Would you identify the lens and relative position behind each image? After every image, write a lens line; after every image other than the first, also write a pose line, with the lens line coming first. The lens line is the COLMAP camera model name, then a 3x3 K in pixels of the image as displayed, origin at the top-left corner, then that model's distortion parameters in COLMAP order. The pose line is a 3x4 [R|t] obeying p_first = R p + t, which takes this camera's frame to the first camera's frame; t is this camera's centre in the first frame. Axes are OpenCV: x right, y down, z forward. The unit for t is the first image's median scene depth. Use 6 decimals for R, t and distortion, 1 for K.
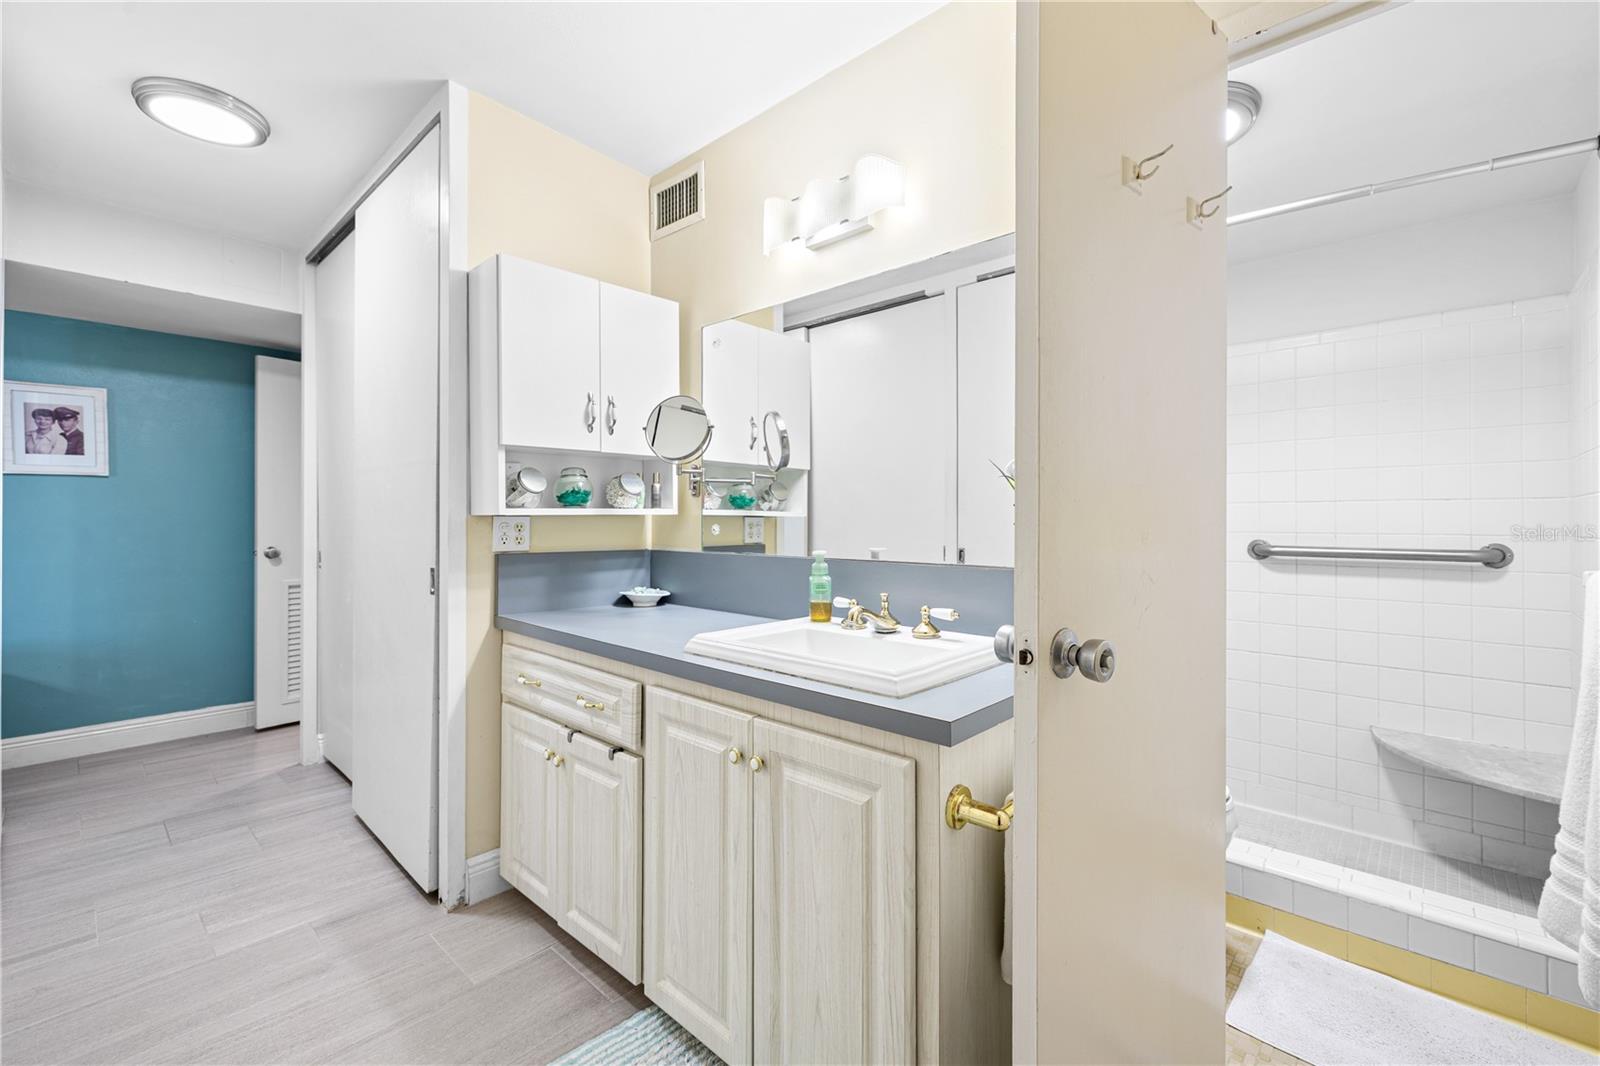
lens RADIAL K [[676.6, 0, 801.0], [0, 676.6, 519.2], [0, 0, 1]] dist [0.000071, -0.000565]
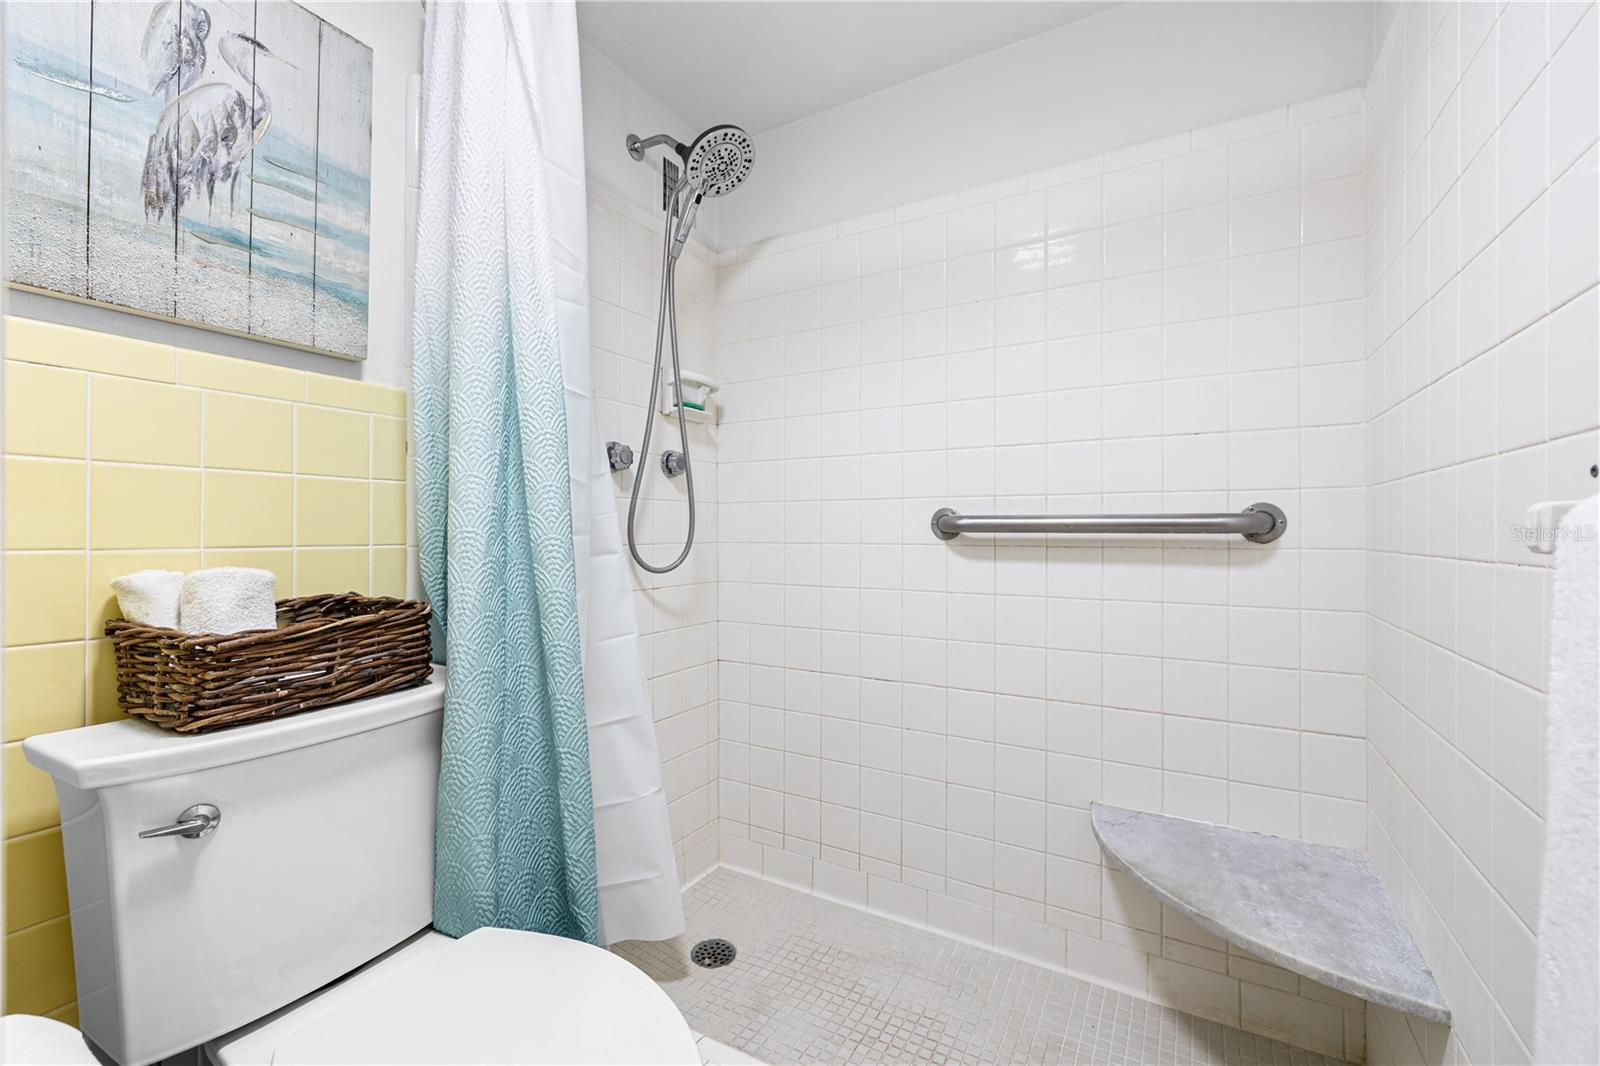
lens RADIAL K [[676.6, 0, 802.4], [0, 676.6, 534.8], [0, 0, 1]] dist [0.000071, -0.000565]
pose [[0.972628, 0.001245, 0.232364, 0.472687], [-0.002581, 0.999982, 0.005447, 0.061327], [-0.232353, -0.005898, 0.972614, 0.492318]]
